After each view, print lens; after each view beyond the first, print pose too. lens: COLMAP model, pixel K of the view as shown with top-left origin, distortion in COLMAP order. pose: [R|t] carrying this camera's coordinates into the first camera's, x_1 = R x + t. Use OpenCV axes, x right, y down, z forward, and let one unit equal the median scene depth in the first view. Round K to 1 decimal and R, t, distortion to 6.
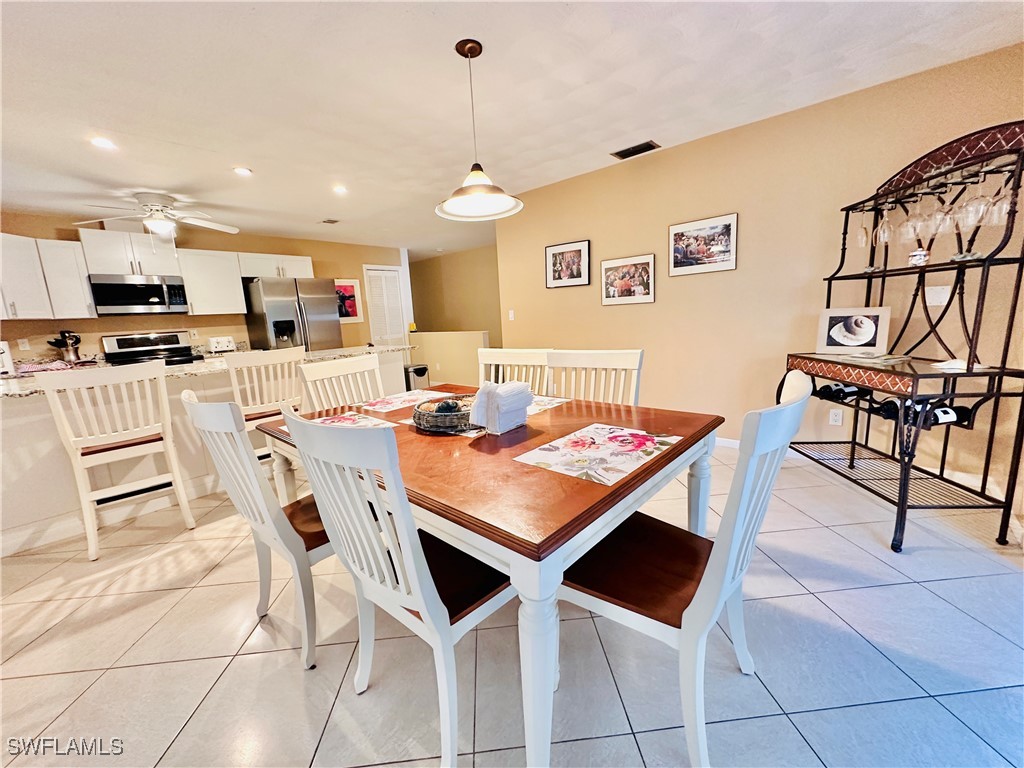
lens RADIAL K [[408.9, 0, 512.0], [0, 408.9, 384.0], [0, 0, 1]] dist [-0.001729, -0.000026]
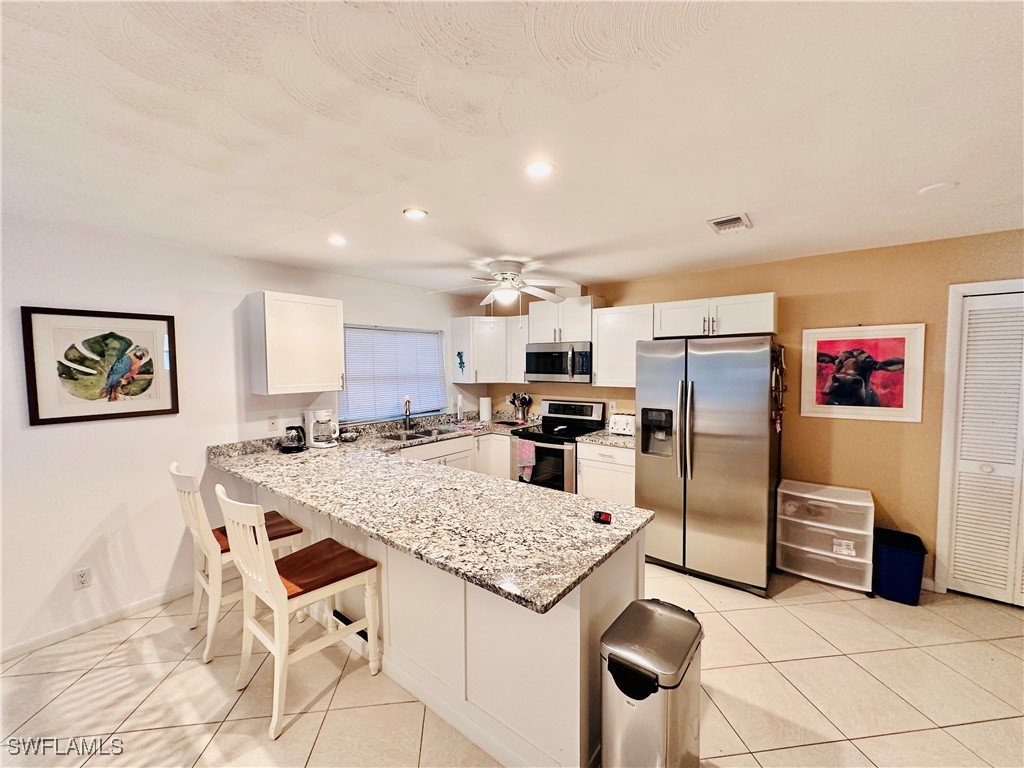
lens RADIAL K [[408.9, 0, 512.0], [0, 408.9, 384.0], [0, 0, 1]] dist [-0.001729, -0.000026]
pose [[0.056406, 0.105088, -0.992862, 0.038061], [-0.167289, 0.981381, 0.094369, -0.231126], [0.984293, 0.160772, 0.072936, 0.794027]]
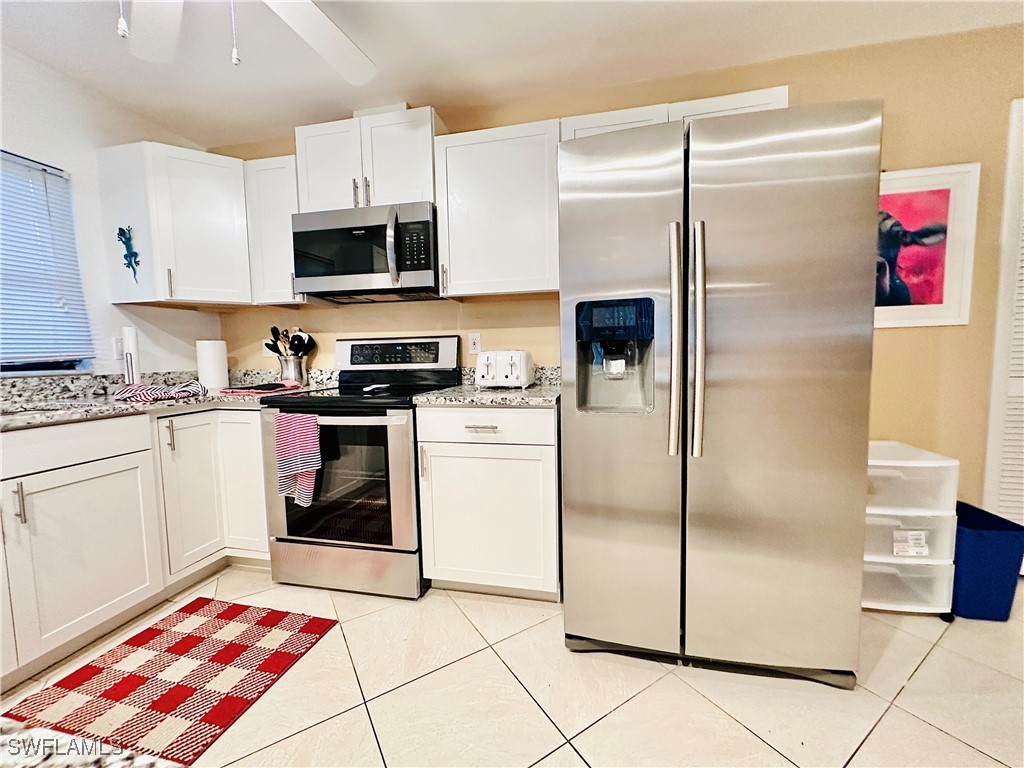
lens RADIAL K [[408.9, 0, 512.0], [0, 408.9, 384.0], [0, 0, 1]] dist [-0.001729, -0.000026]
pose [[0.480799, 0.116546, -0.869051, -0.389759], [-0.158119, 0.986403, 0.044806, -0.112958], [0.862456, 0.115871, 0.492690, 0.889515]]
